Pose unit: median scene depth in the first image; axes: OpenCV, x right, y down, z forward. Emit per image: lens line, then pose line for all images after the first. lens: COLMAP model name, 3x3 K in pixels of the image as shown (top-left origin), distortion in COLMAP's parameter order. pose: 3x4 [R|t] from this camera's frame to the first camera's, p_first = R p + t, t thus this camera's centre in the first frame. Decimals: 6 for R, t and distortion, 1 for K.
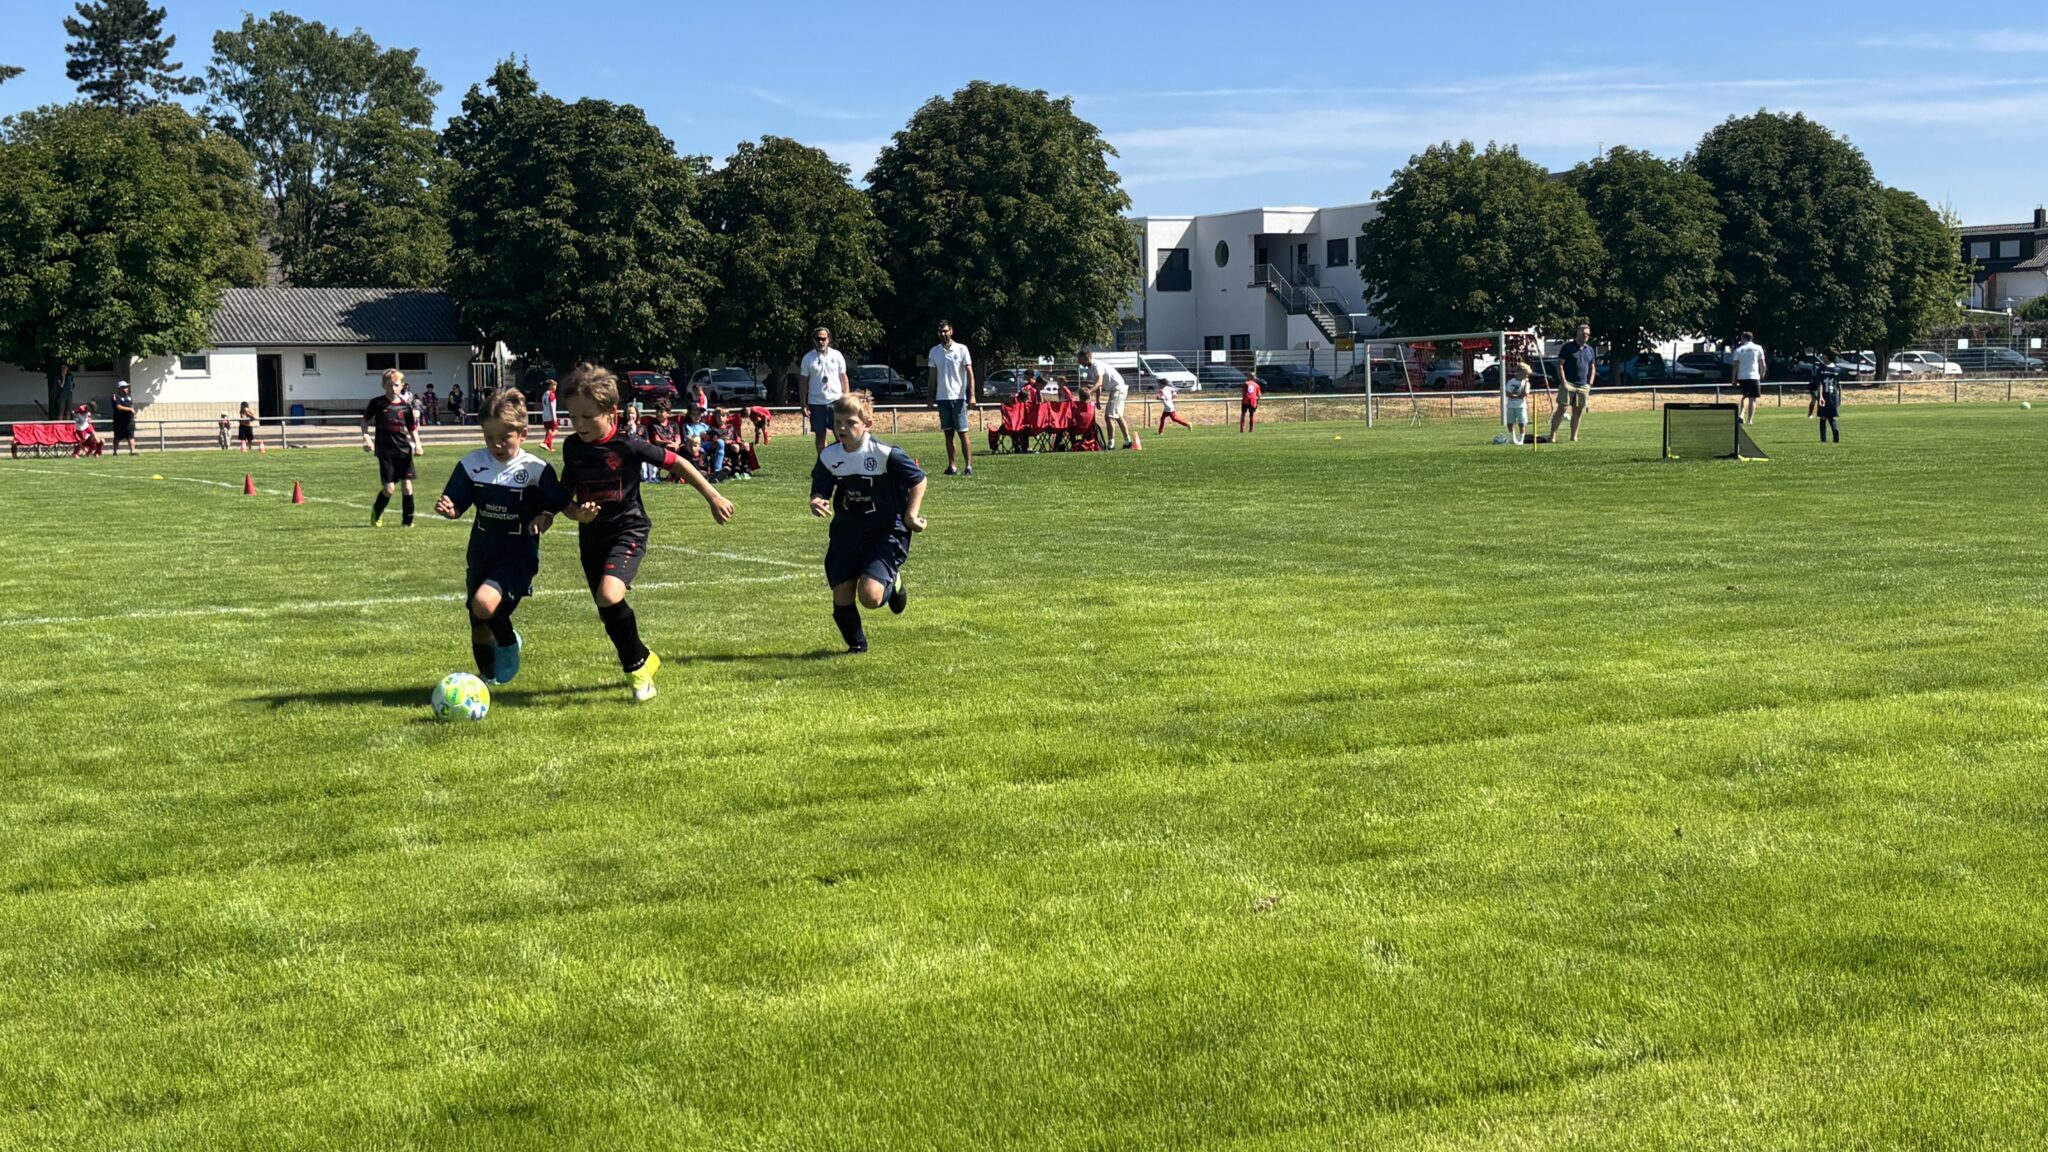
lens RADIAL K [[2815.3, 0, 1016.8], [0, 2815.3, 585.6], [0, 0, 1]] dist [0.094632, 0.000000]
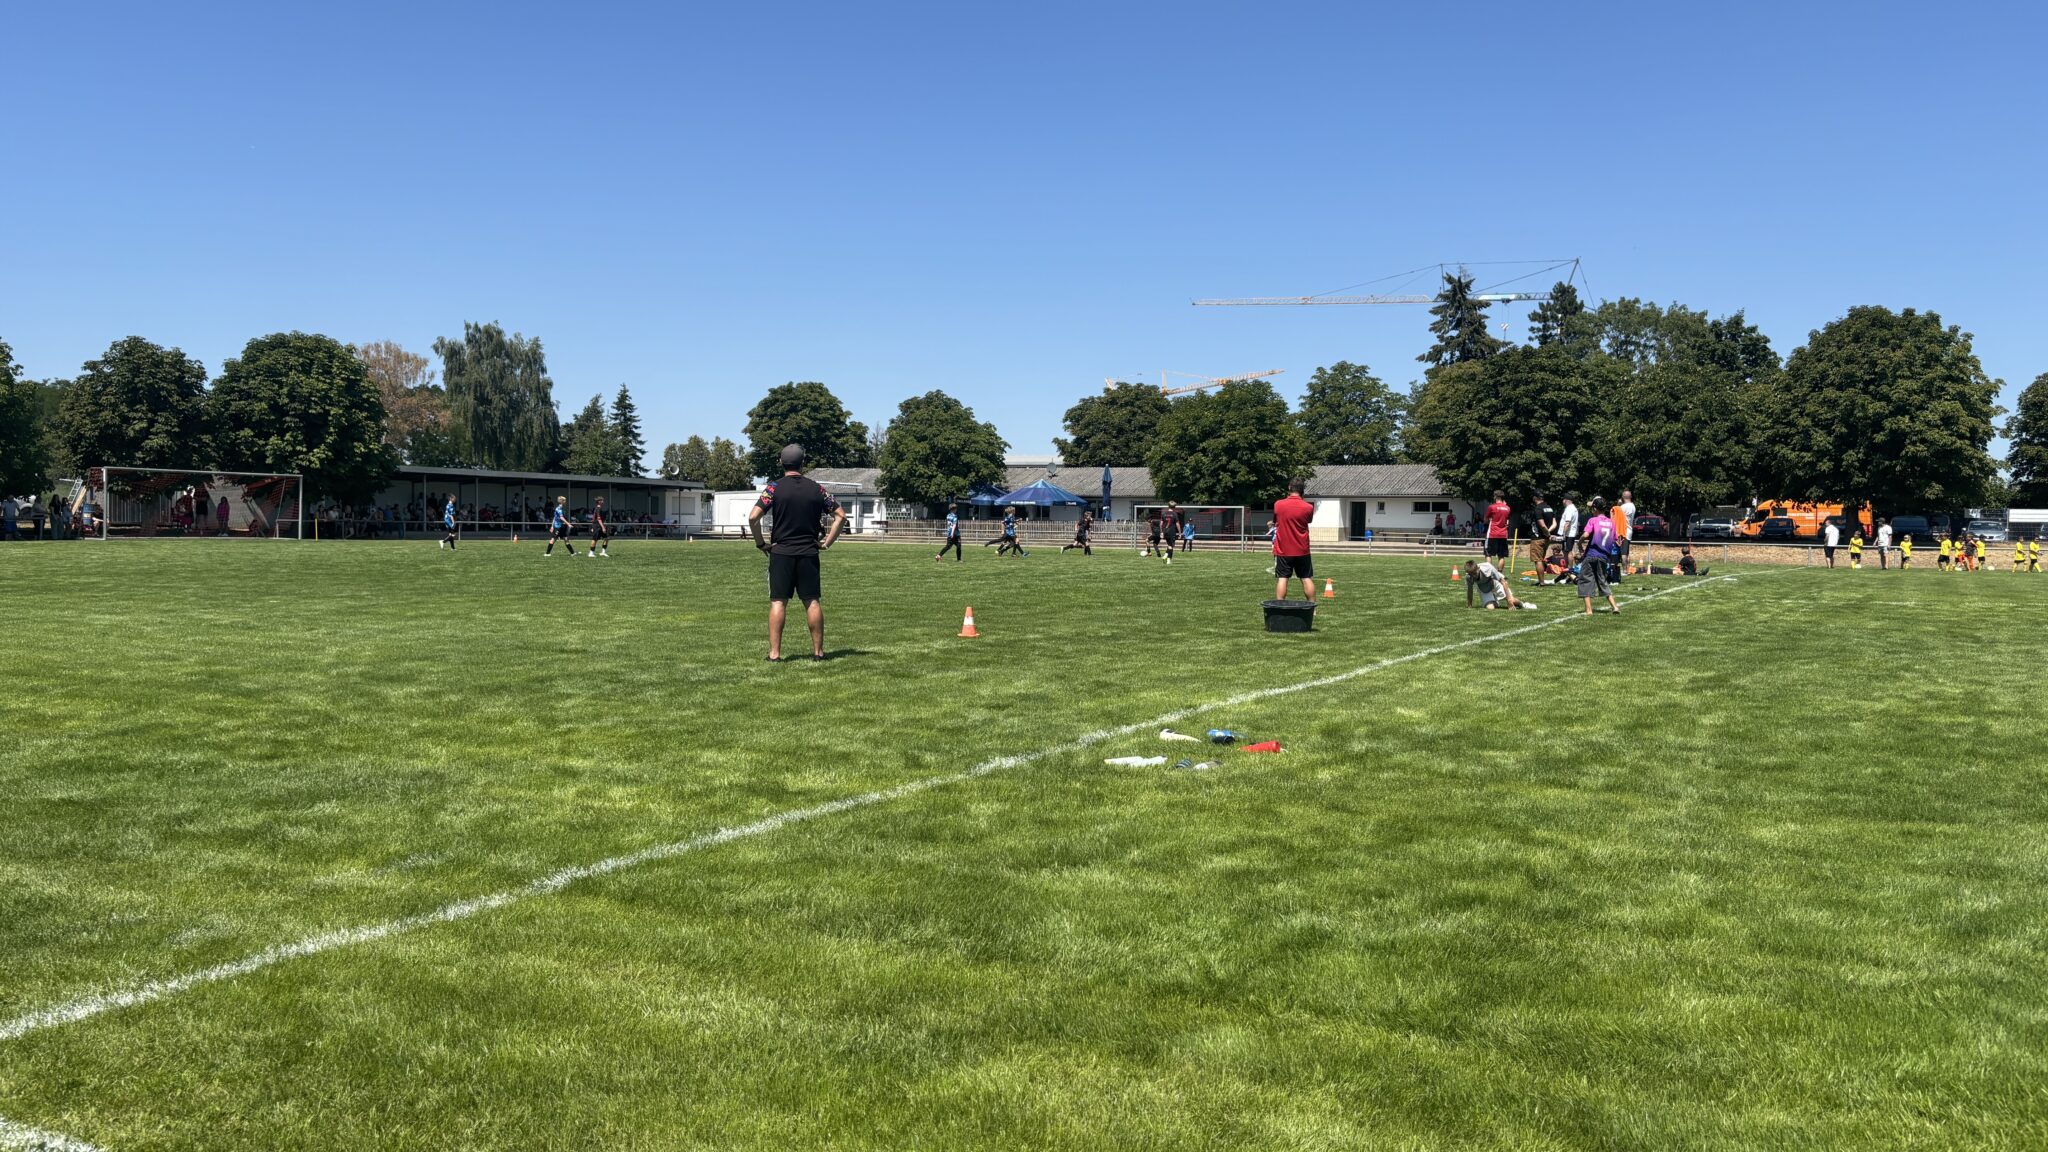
lens RADIAL K [[1586.9, 0, 996.1], [0, 1586.9, 581.8], [0, 0, 1]] dist [0.069039, -0.084949]
pose [[0.527578, 0.056932, -0.847597, 0.391541], [-0.082824, 0.996446, 0.015377, -0.022770], [0.845459, 0.062088, 0.530418, 0.227210]]
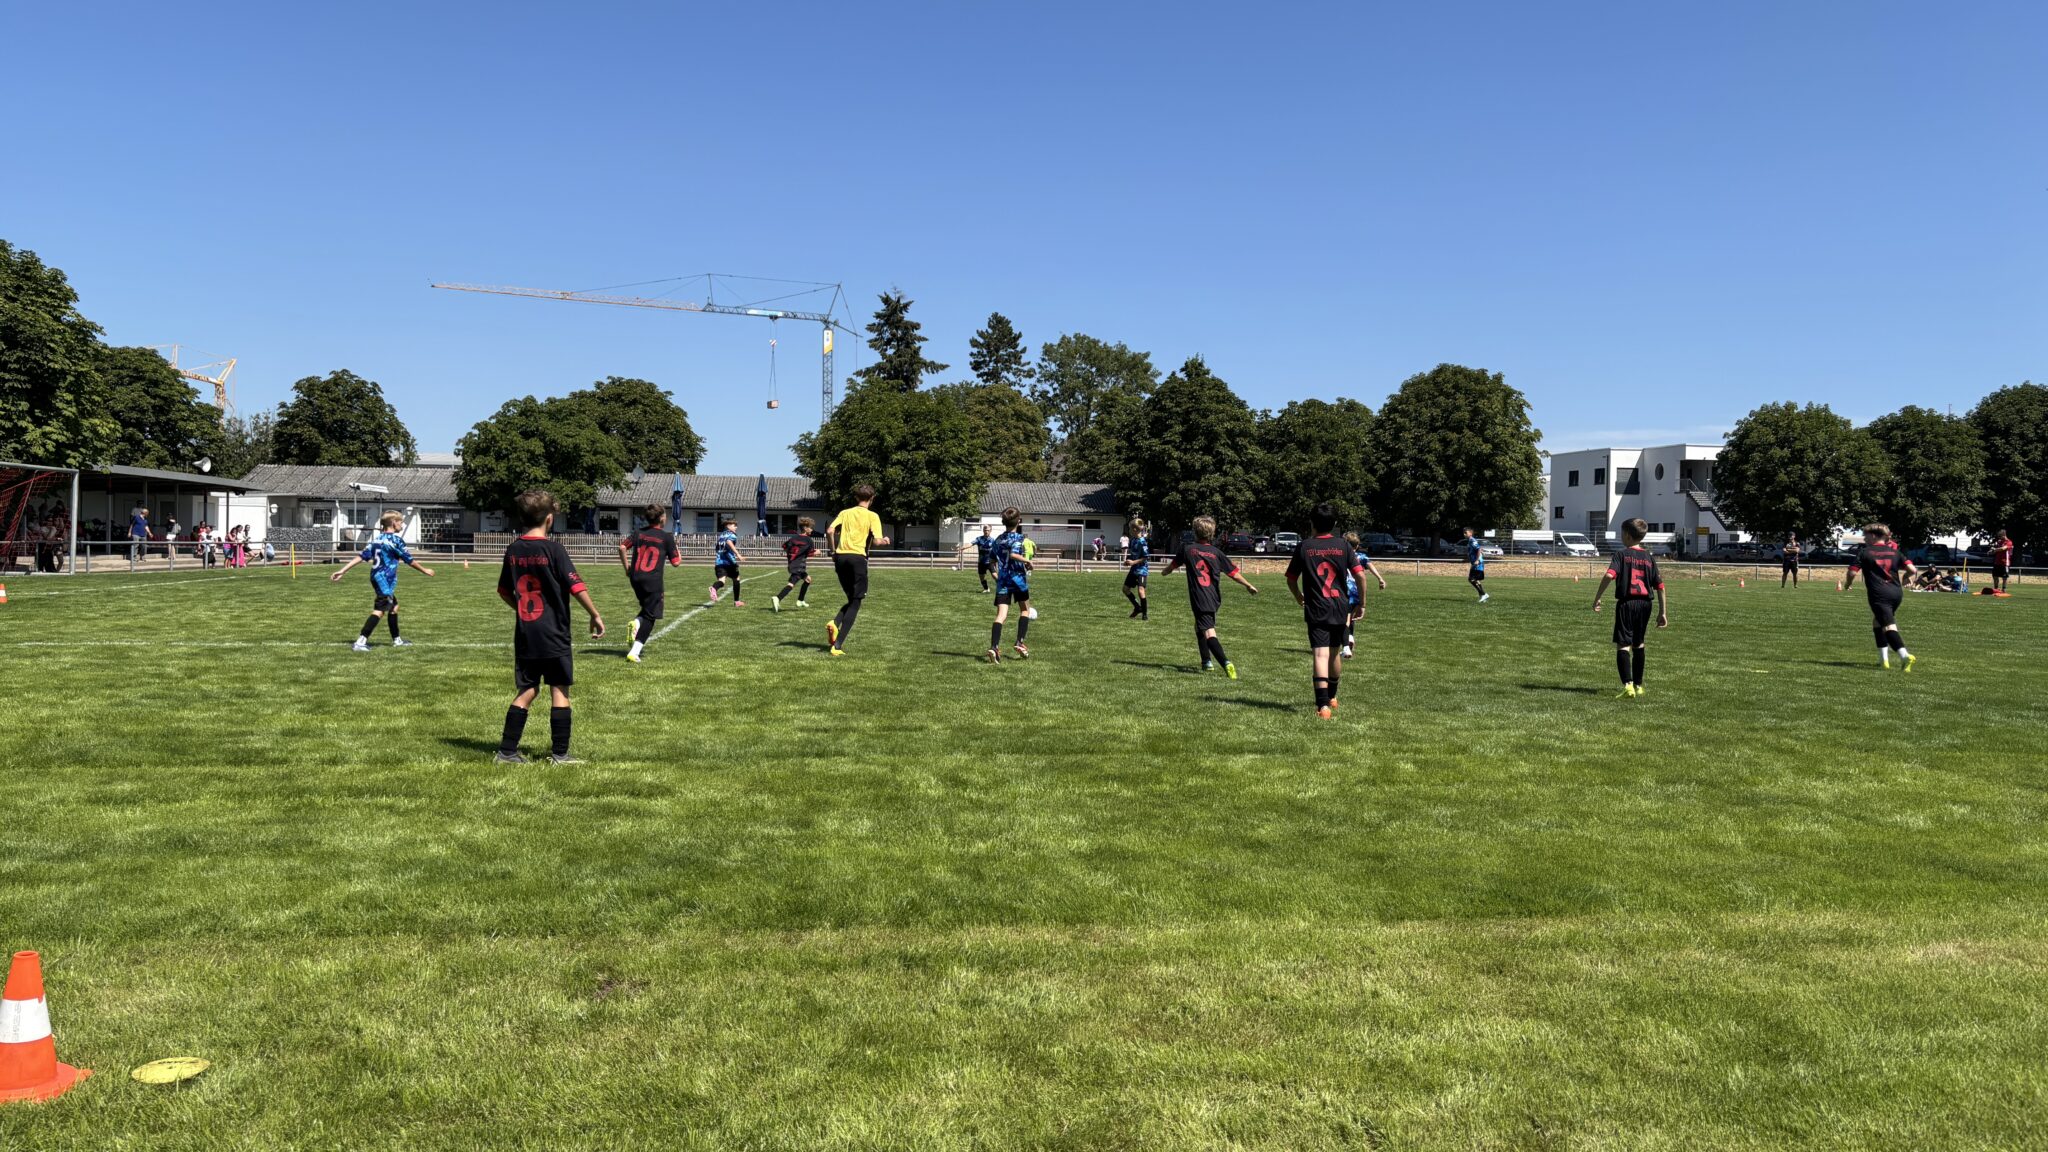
lens RADIAL K [[1586.9, 0, 1018.2], [0, 1586.9, 577.3], [0, 0, 1]] dist [0.069039, -0.084949]
pose [[0.934164, 0.040975, -0.354483, 0.082704], [-0.058272, 0.997568, -0.038254, -0.004151], [0.352054, 0.056392, 0.934280, 0.044149]]
